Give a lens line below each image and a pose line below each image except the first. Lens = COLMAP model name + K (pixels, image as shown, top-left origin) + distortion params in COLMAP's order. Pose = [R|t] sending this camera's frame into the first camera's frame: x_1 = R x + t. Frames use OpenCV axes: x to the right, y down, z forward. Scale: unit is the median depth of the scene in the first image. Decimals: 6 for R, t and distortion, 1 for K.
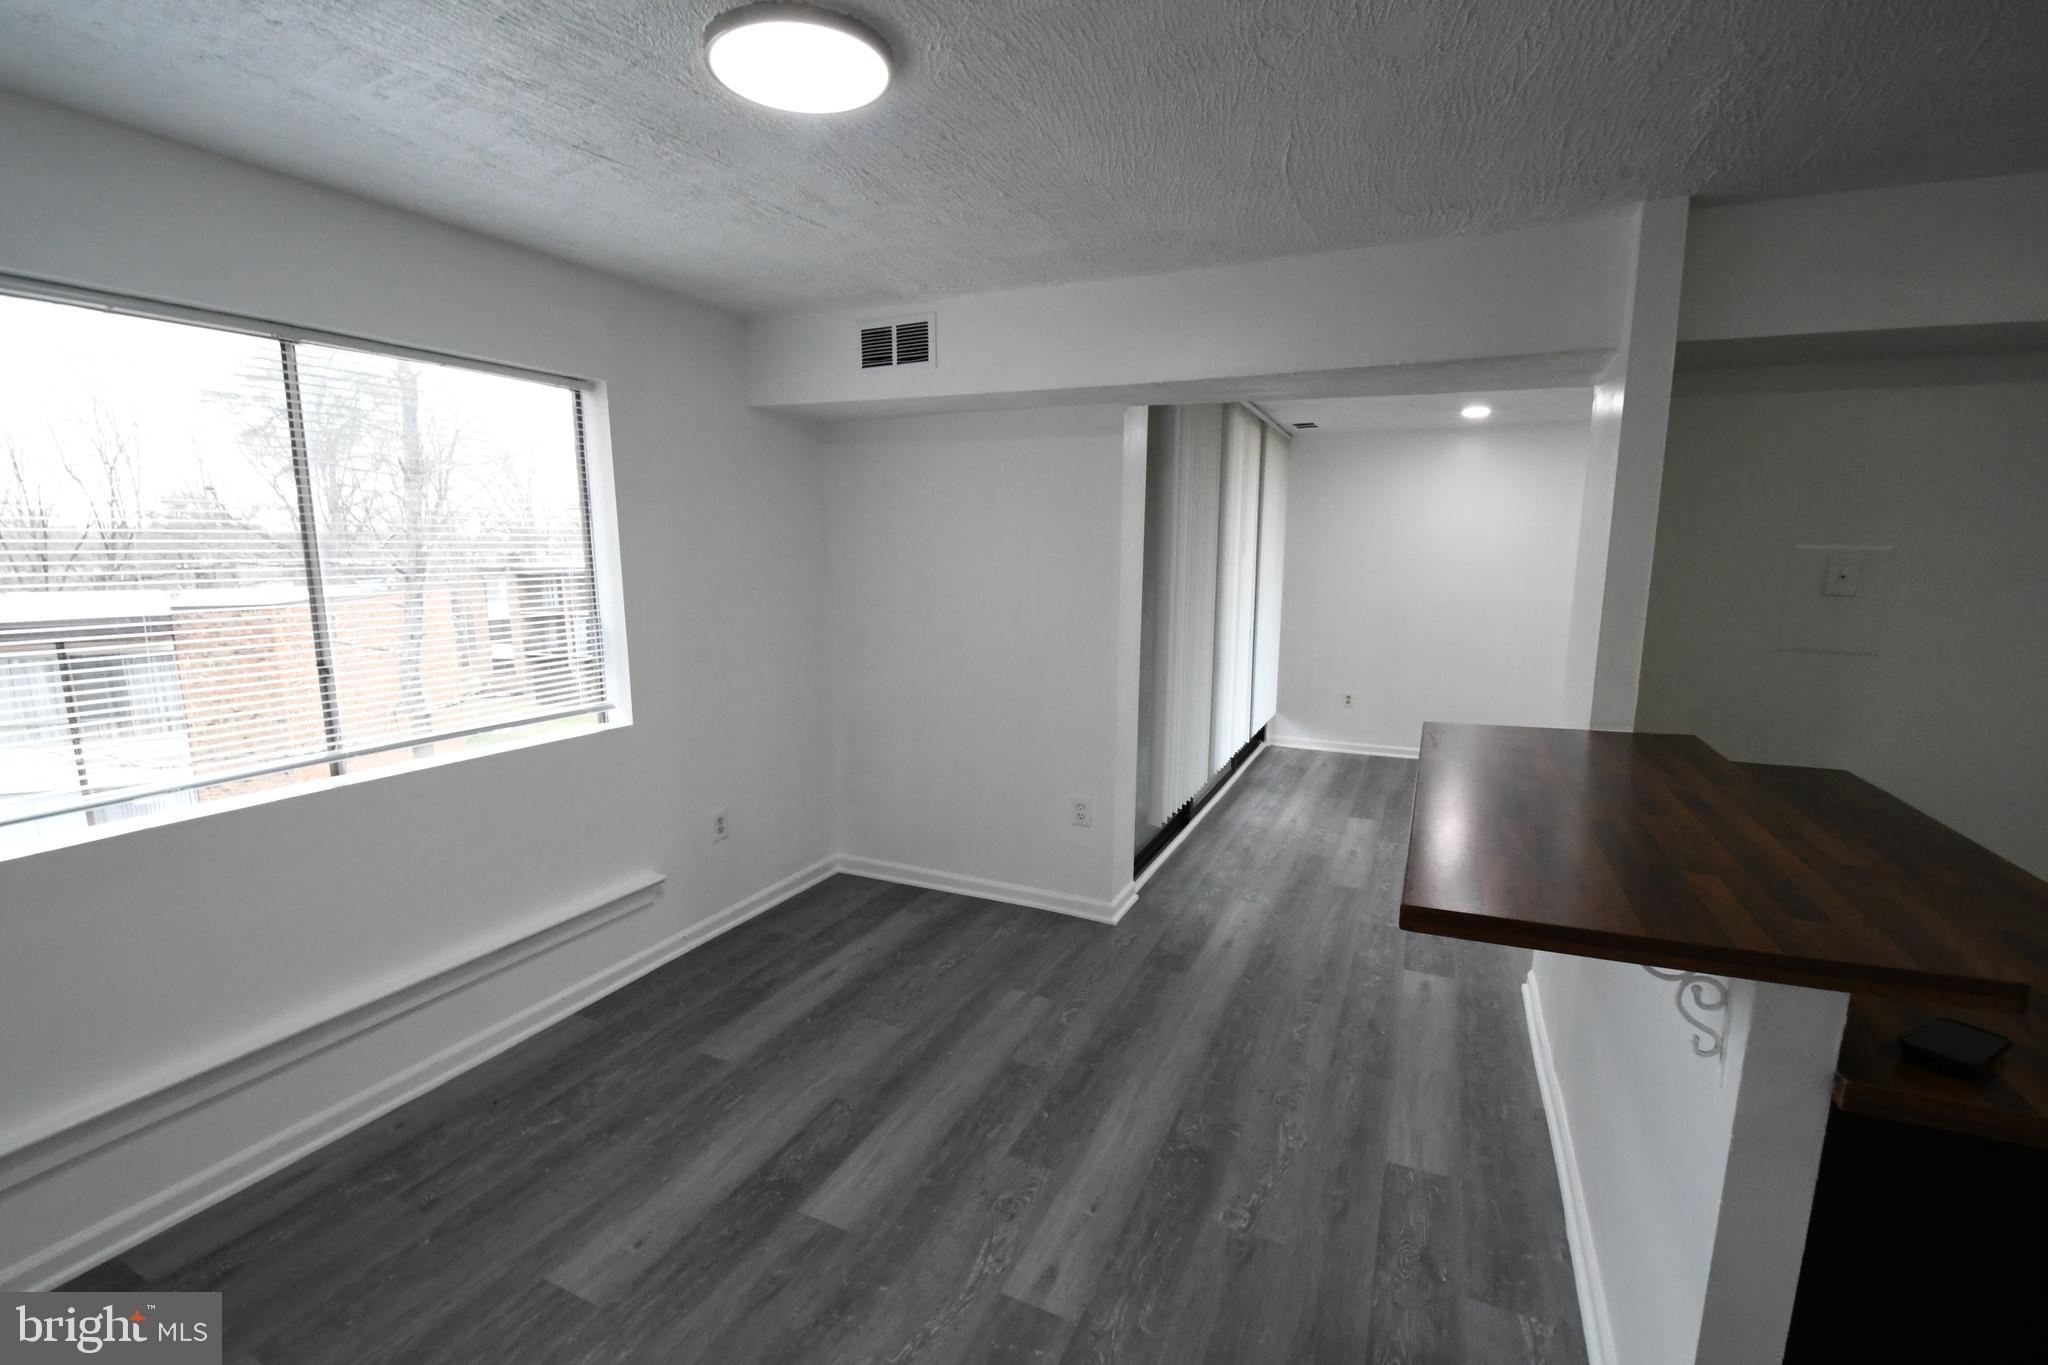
lens RADIAL K [[897.0, 0, 1005.6], [0, 897.0, 701.4], [0, 0, 1]] dist [-0.006715, -0.008638]
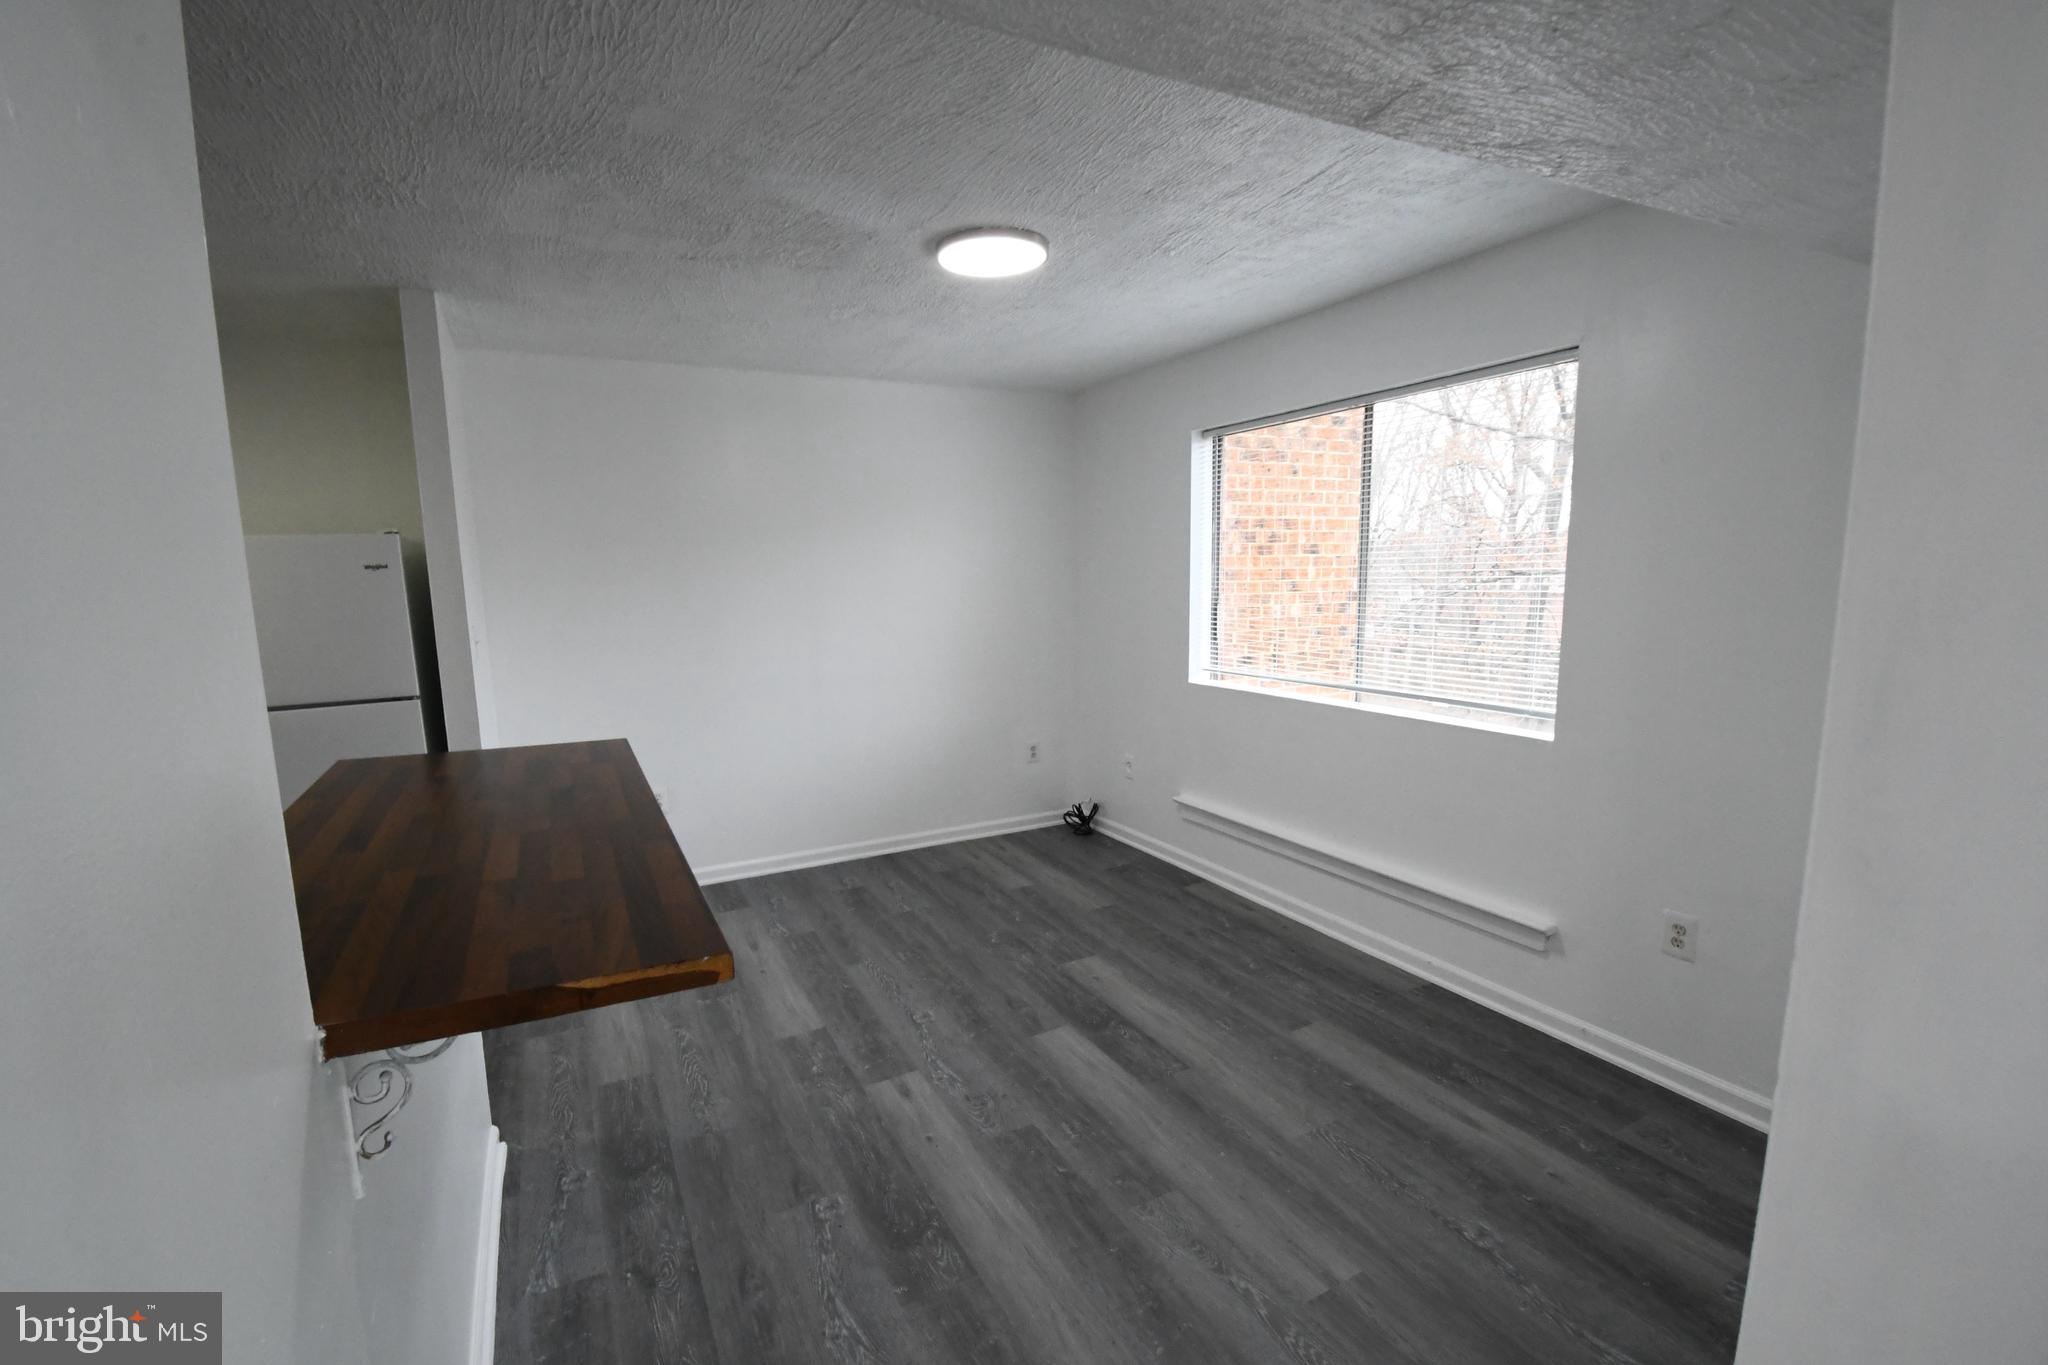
lens RADIAL K [[897.0, 0, 1008.7], [0, 897.0, 697.1], [0, 0, 1]] dist [-0.006715, -0.008638]
pose [[-0.606716, 0.129426, -0.784311, 0.749345], [-0.109510, 0.963640, 0.243732, -0.220718], [0.787339, 0.233766, -0.570483, 1.406590]]
